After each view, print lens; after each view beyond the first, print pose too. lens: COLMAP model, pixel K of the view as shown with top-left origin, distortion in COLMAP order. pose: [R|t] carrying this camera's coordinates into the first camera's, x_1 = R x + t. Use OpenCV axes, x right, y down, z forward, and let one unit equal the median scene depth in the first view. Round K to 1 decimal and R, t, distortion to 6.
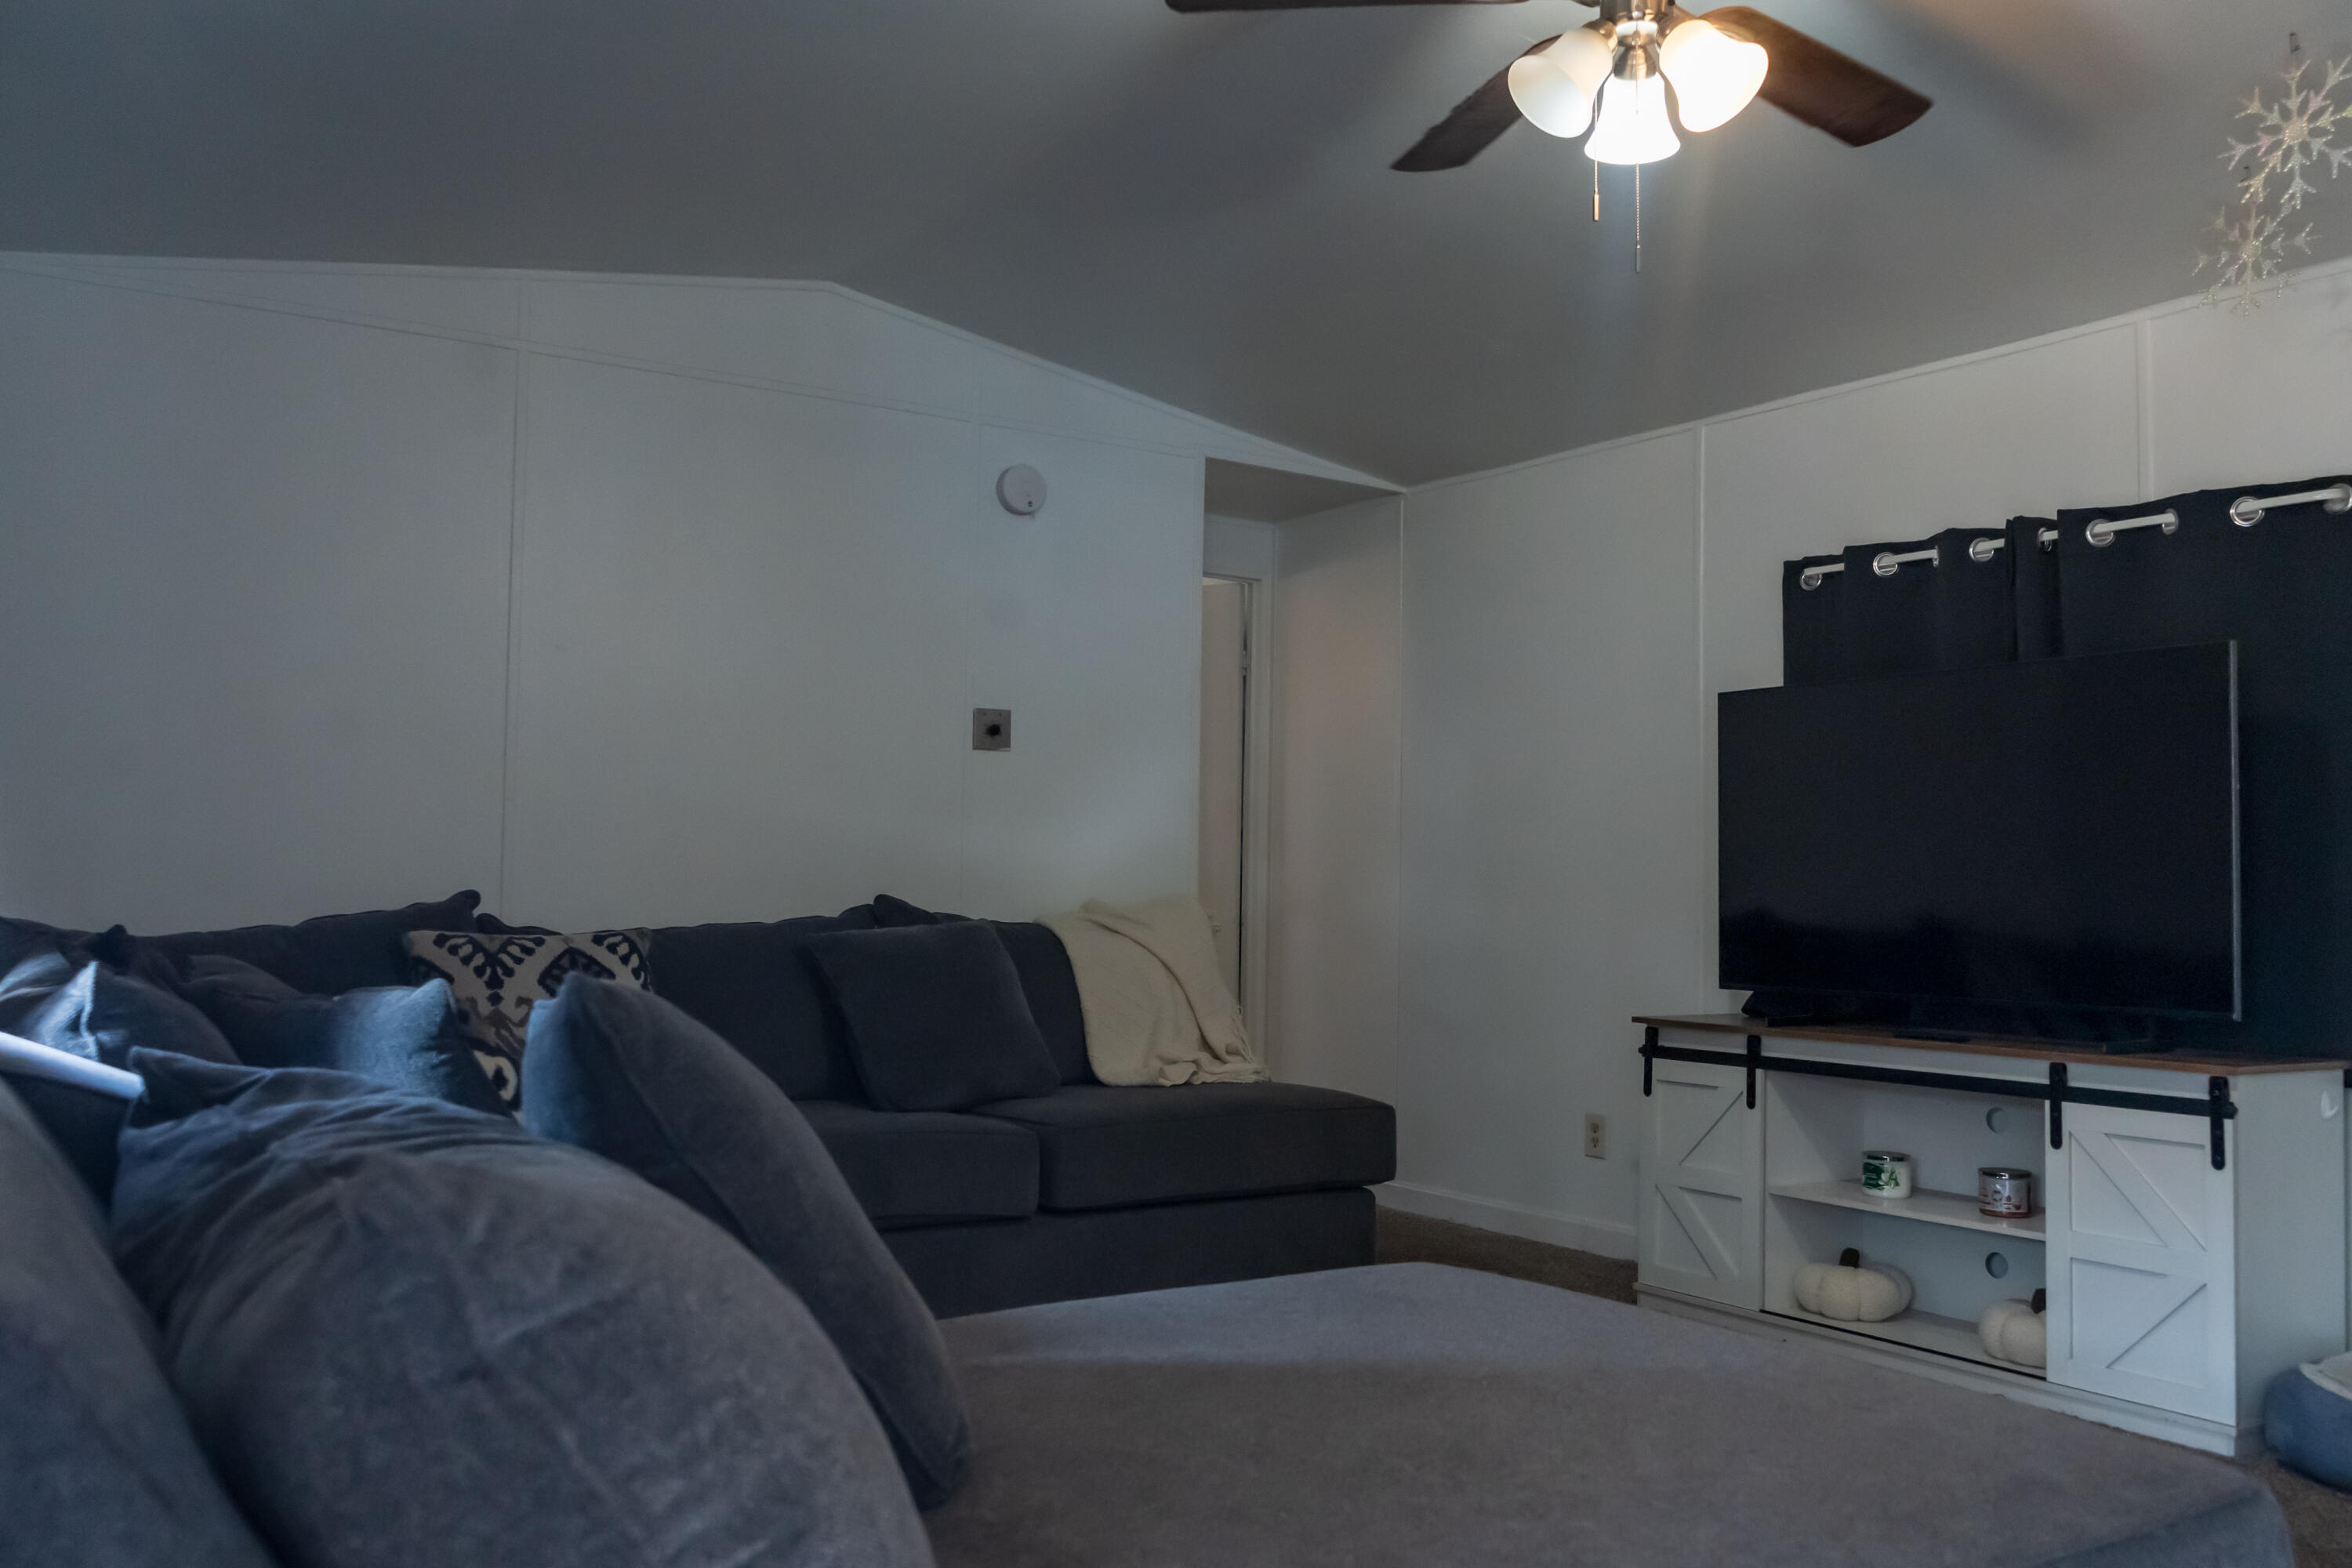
lens RADIAL K [[1970.5, 0, 1176.0], [0, 1970.5, 784.0], [0, 0, 1]] dist [0.002167, -0.000397]
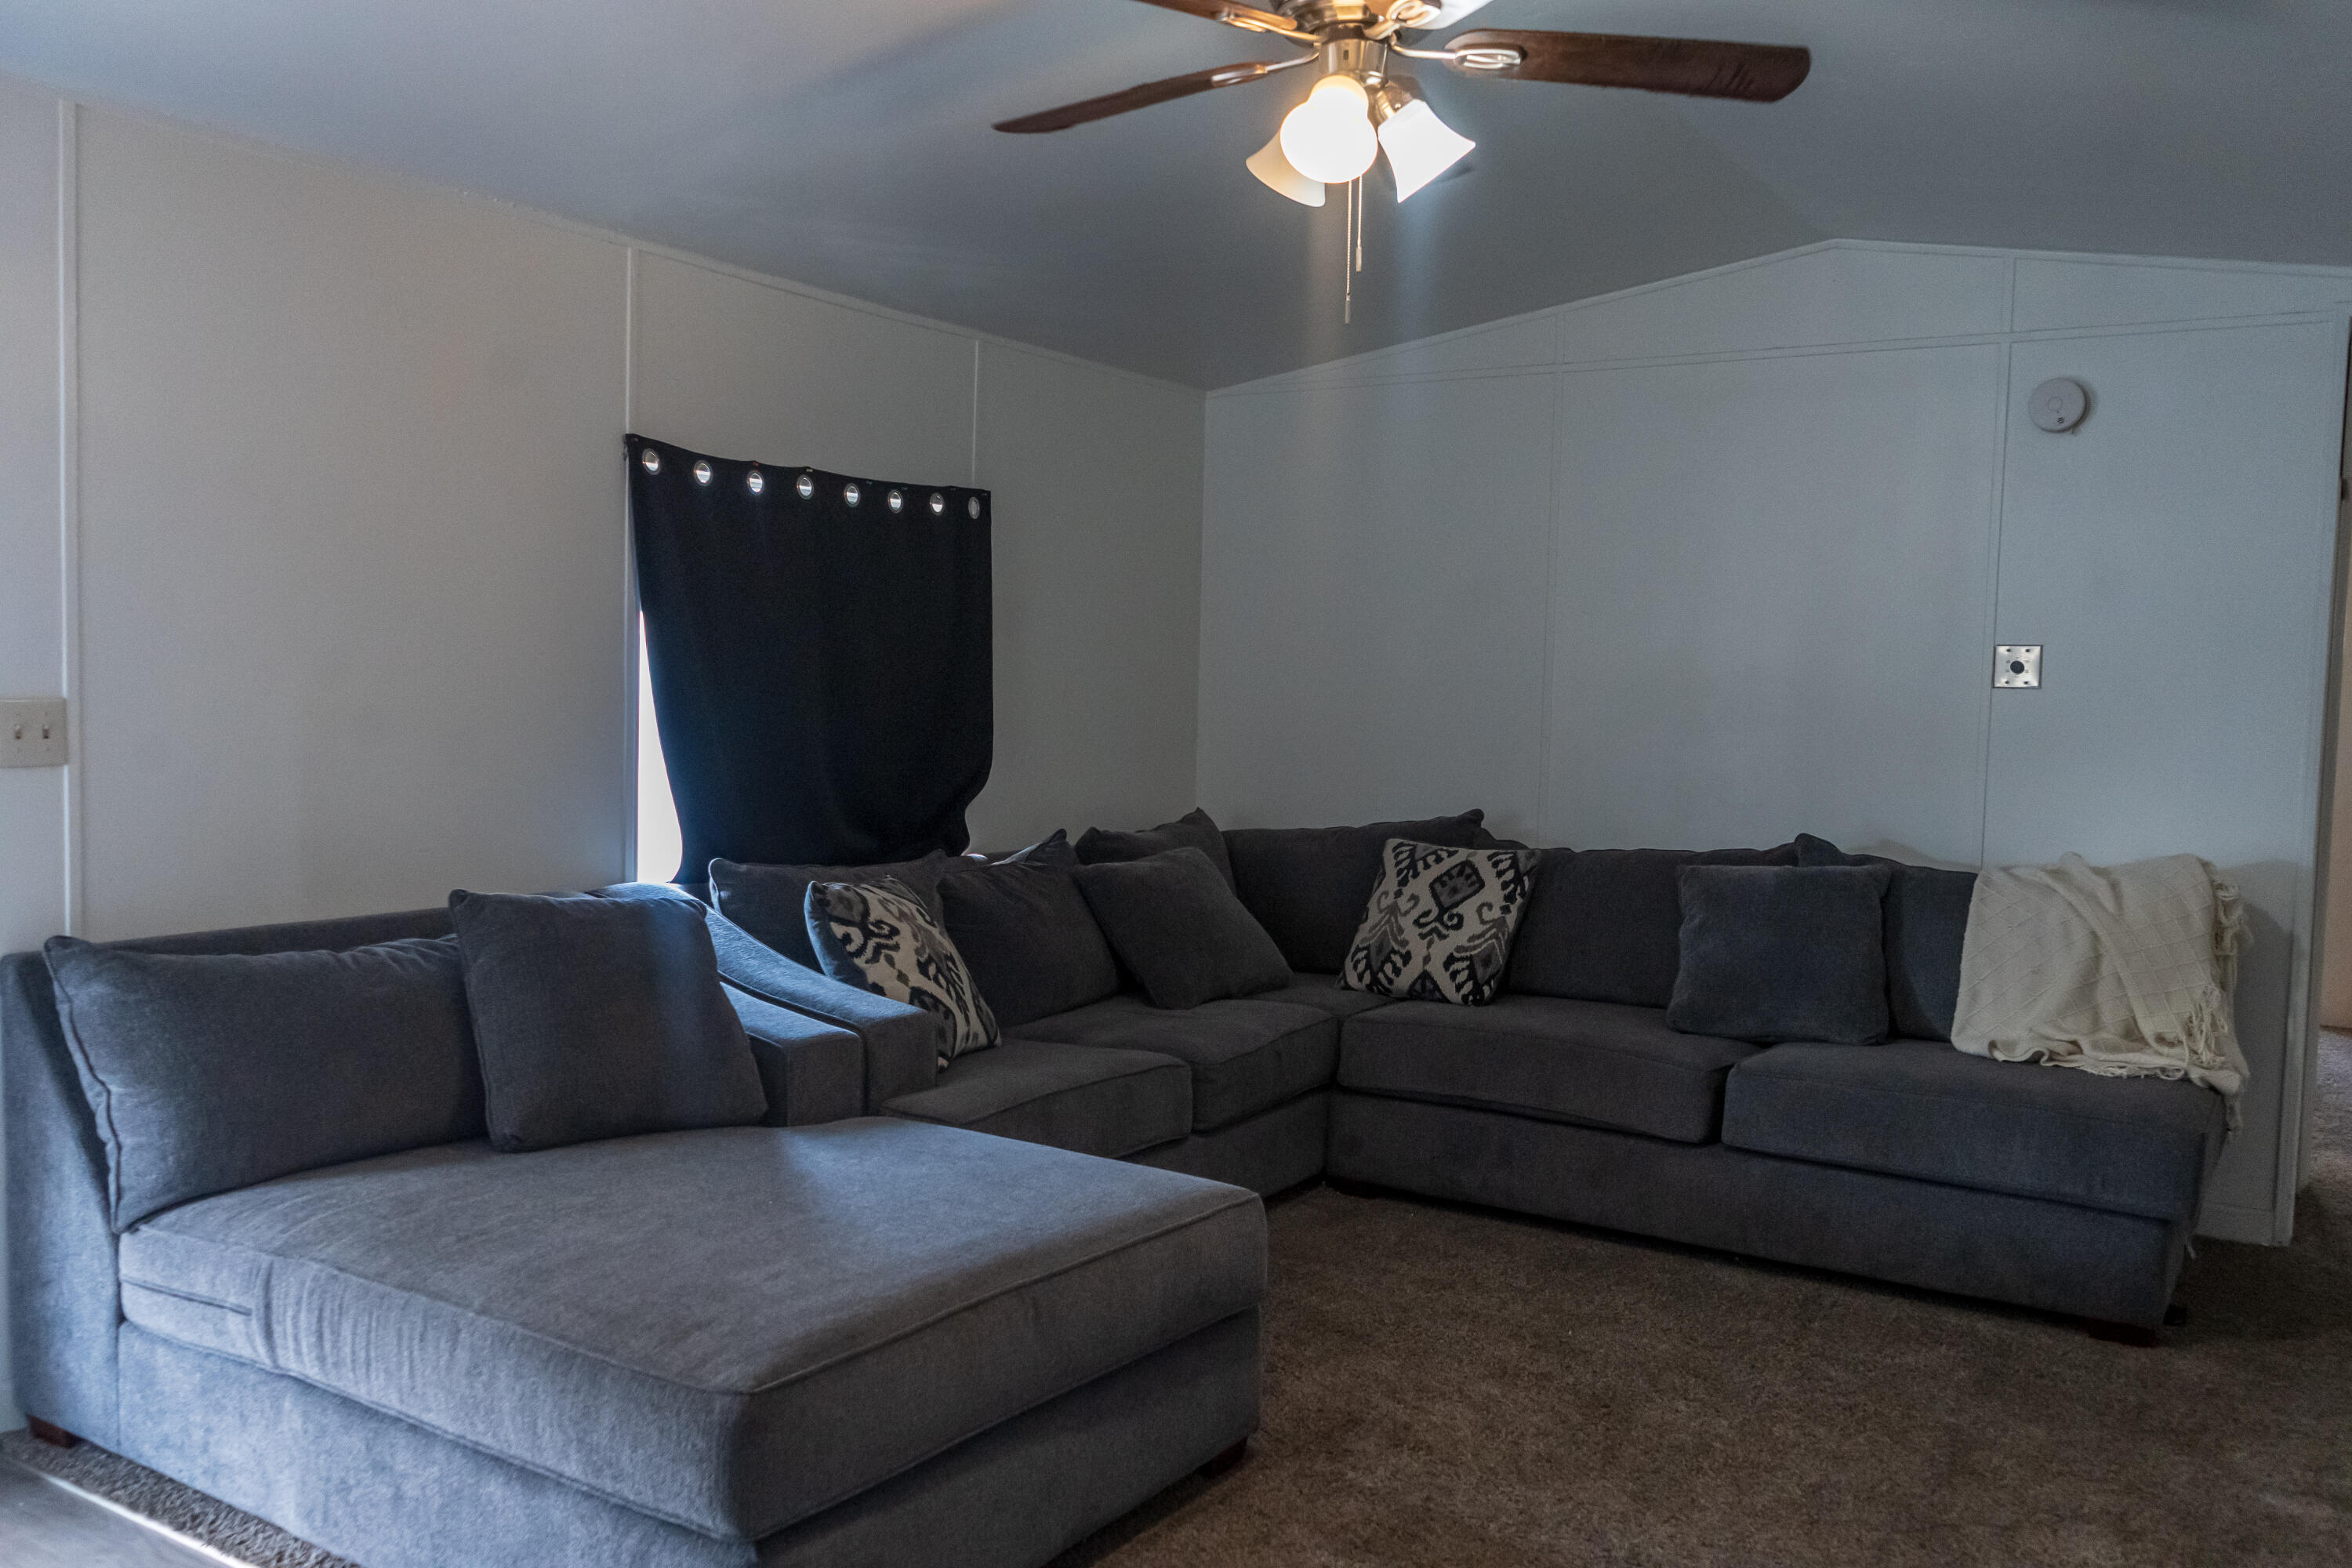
lens RADIAL K [[1970.5, 0, 1176.0], [0, 1970.5, 784.0], [0, 0, 1]] dist [0.002167, -0.000397]
pose [[0.388634, 0.048014, -0.920140, 0.752492], [0.028822, 0.997519, 0.064226, -0.051944], [0.920941, -0.051480, 0.386286, 0.314589]]
